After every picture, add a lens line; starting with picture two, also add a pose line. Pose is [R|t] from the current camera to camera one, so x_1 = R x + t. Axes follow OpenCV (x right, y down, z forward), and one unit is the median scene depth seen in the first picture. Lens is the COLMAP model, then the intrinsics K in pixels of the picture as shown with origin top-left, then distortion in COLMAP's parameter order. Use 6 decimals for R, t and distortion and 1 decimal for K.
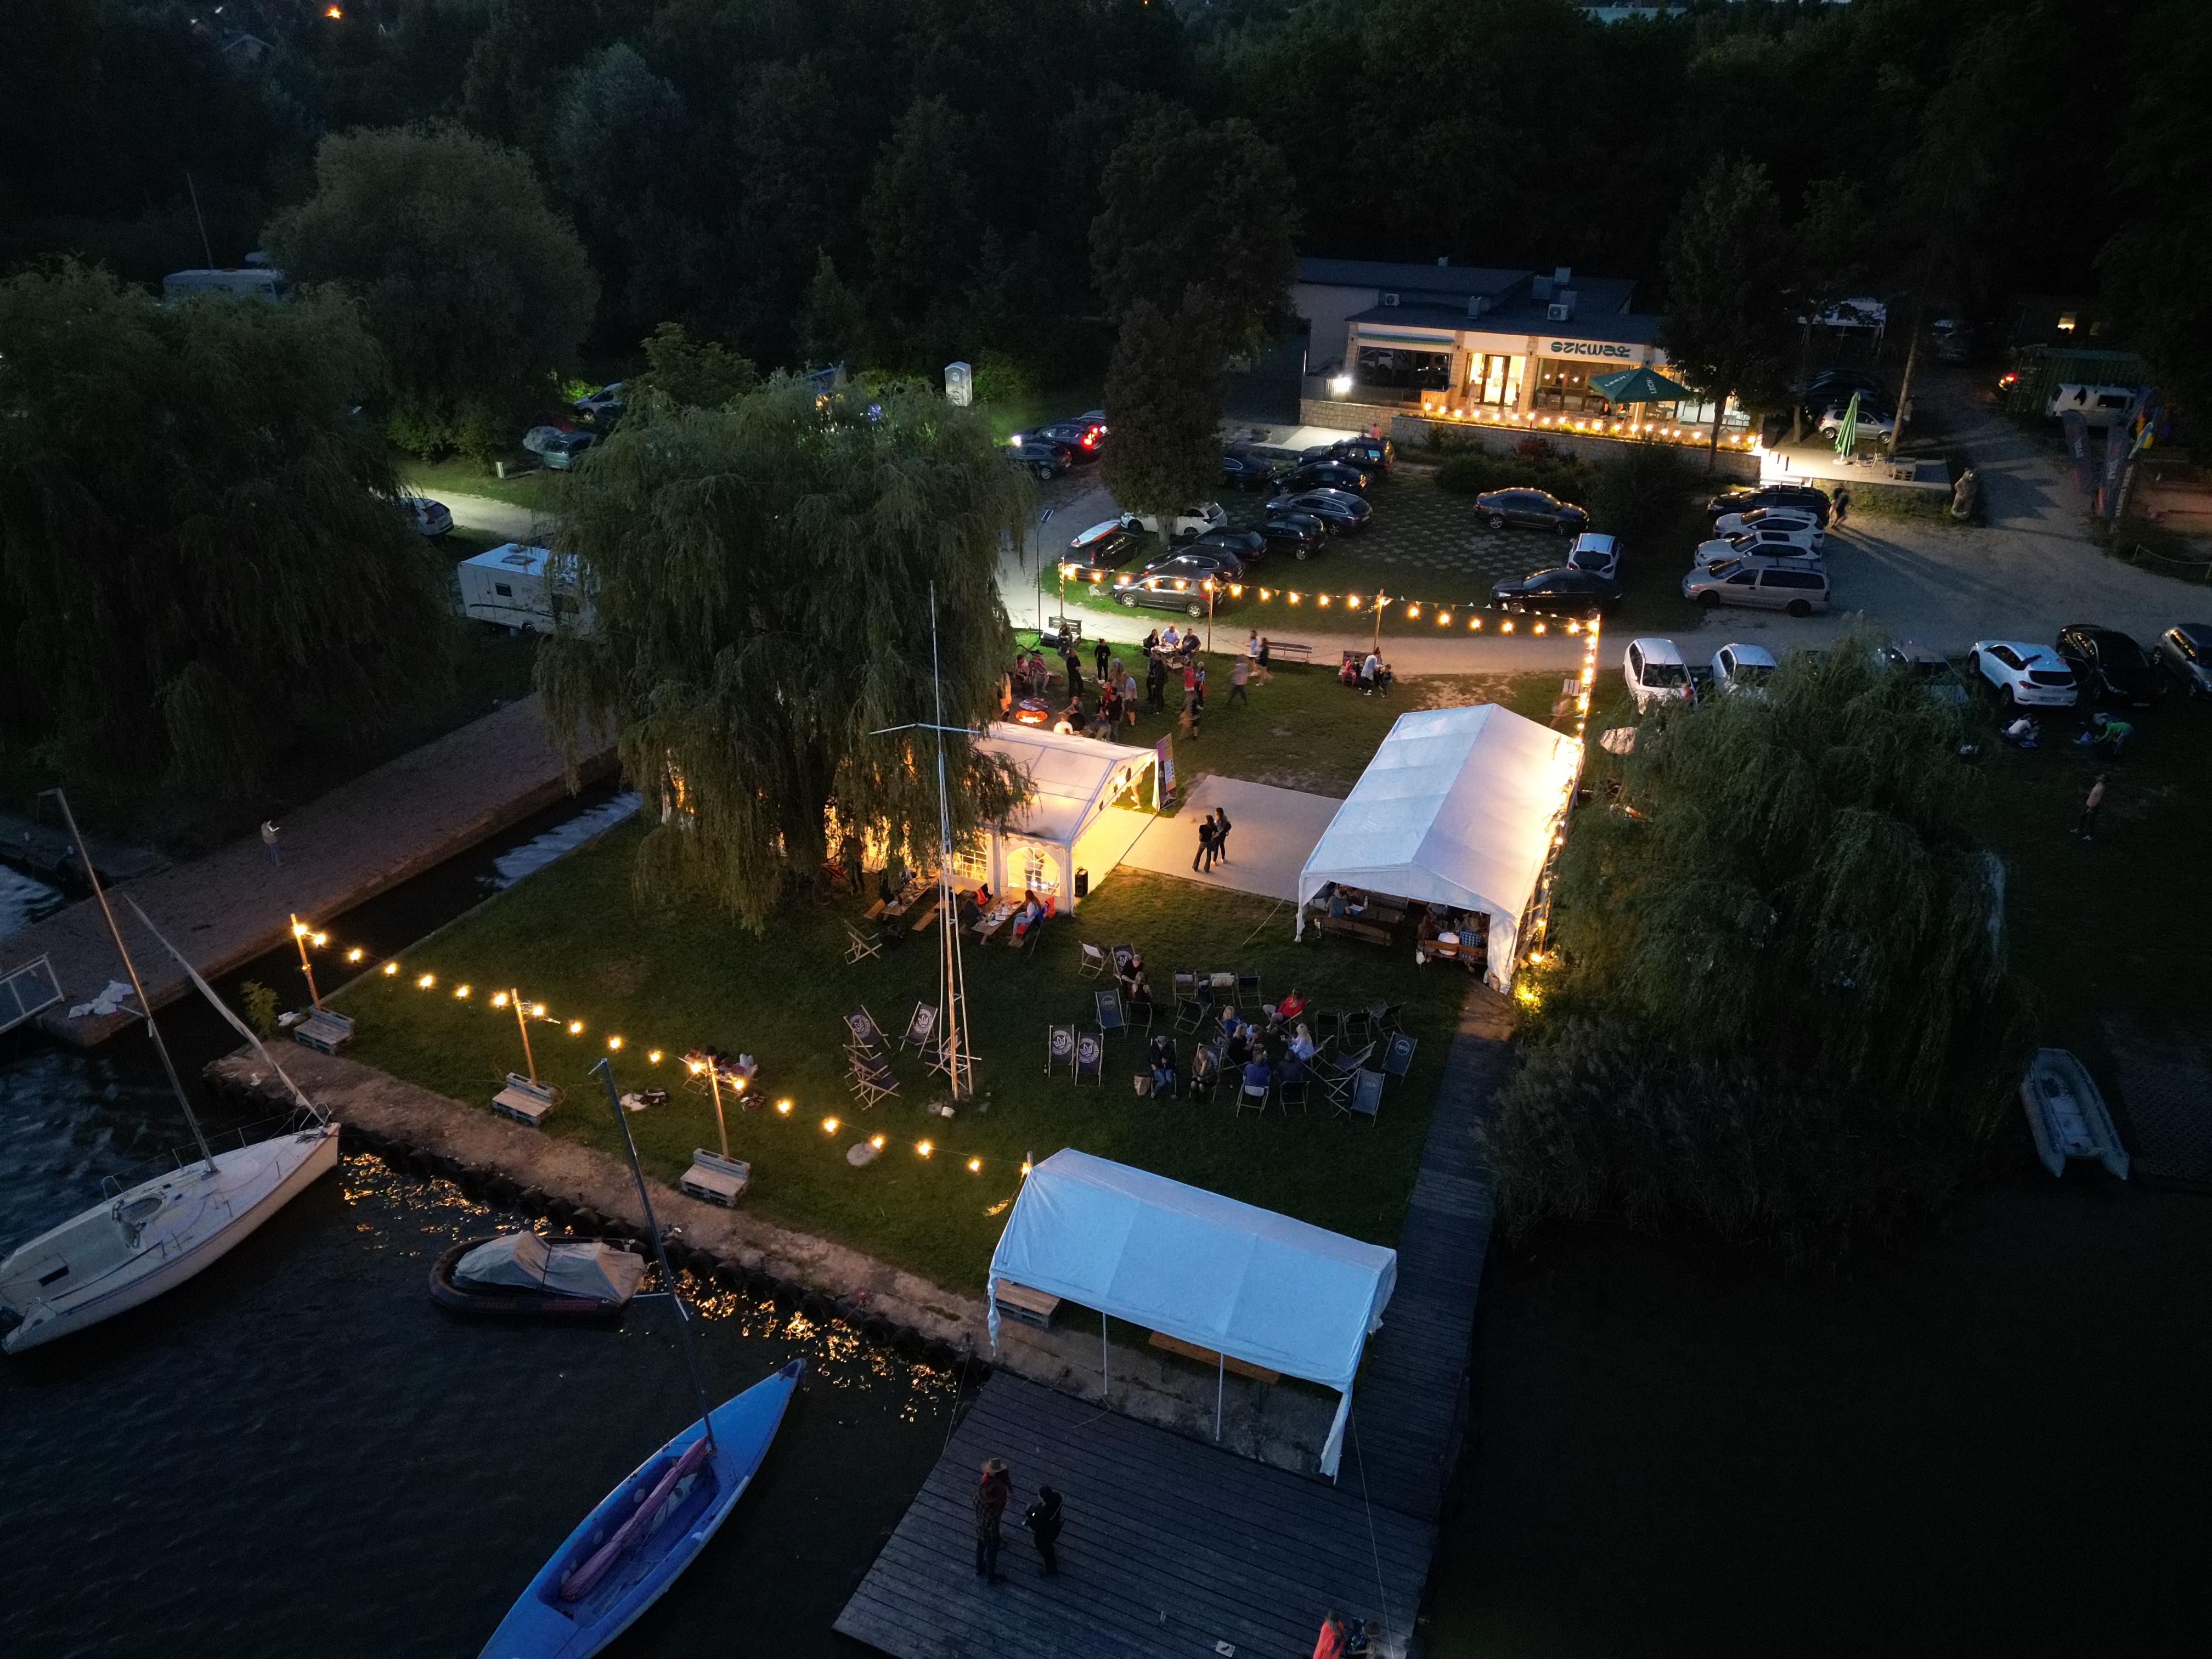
lens RADIAL K [[1535.5, 0, 1106.0], [0, 1535.5, 829.5], [0, 0, 1]] dist [0.088783, -0.084527]
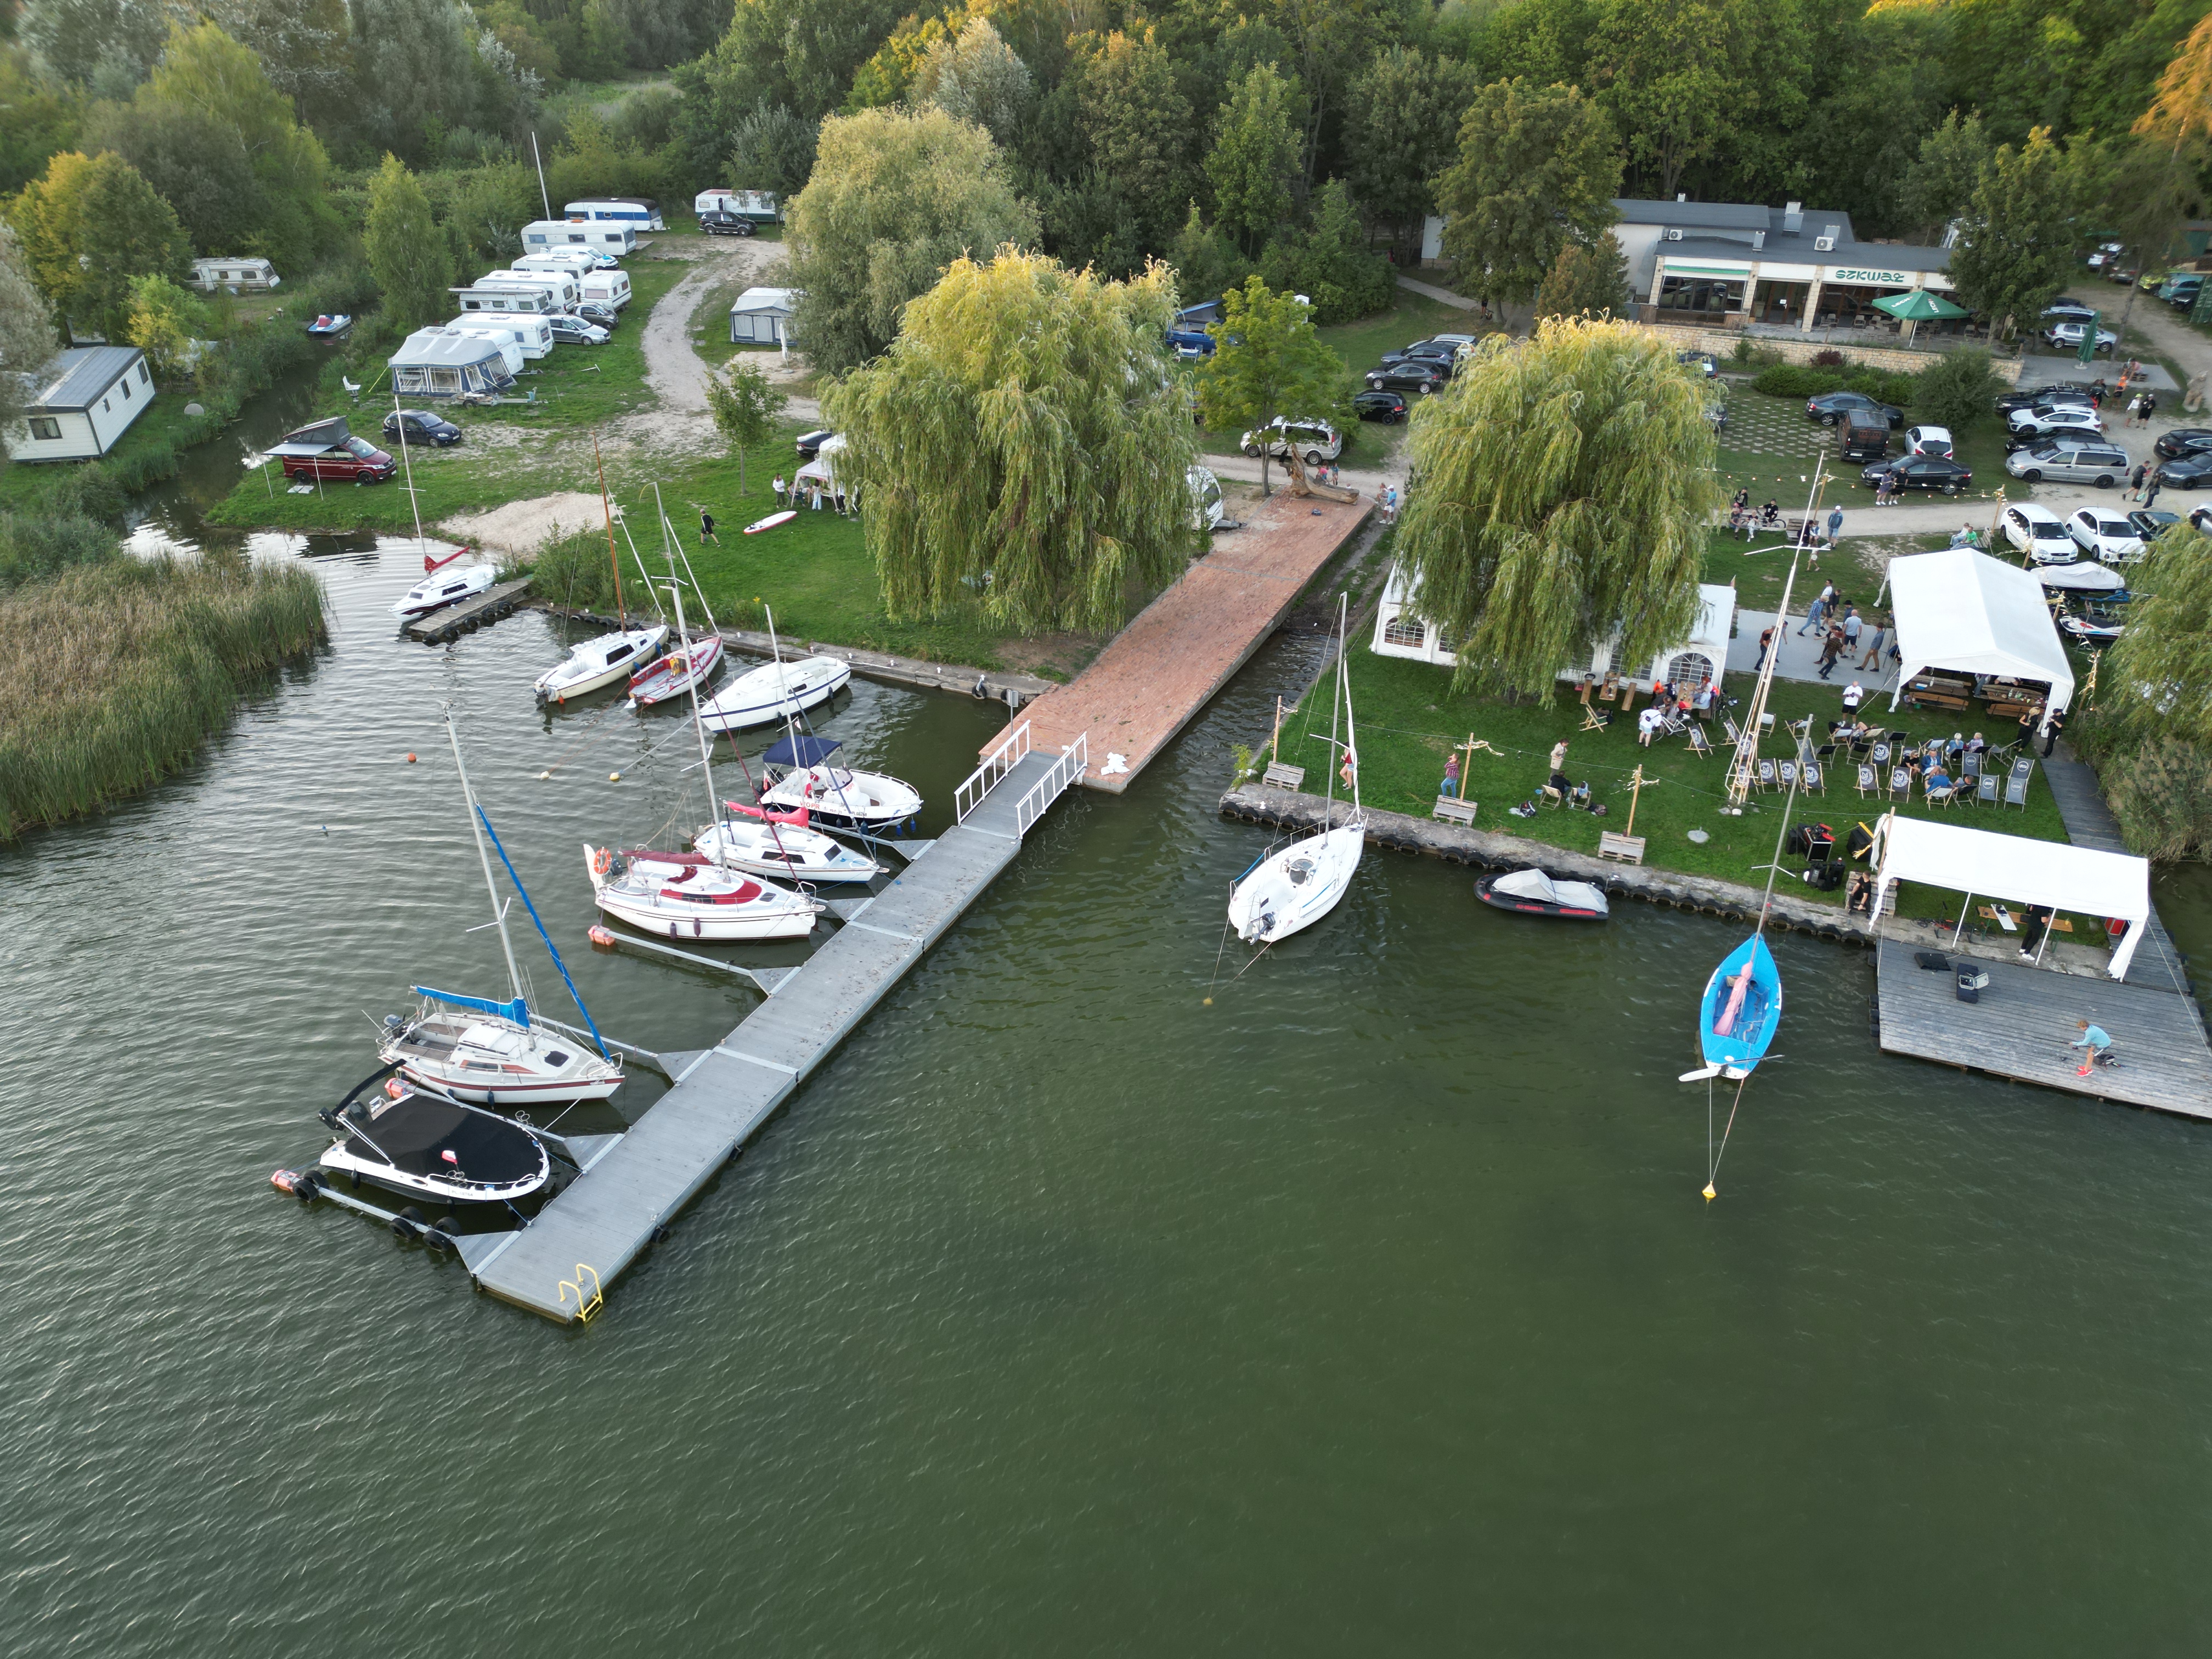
lens RADIAL K [[1535.5, 0, 1106.0], [0, 1535.5, 829.5], [0, 0, 1]] dist [0.088783, -0.084527]
pose [[0.999055, -0.026614, 0.034359, -0.337044], [0.024908, 0.998481, 0.049138, 0.047510], [-0.035615, -0.048236, 0.998201, -0.218808]]
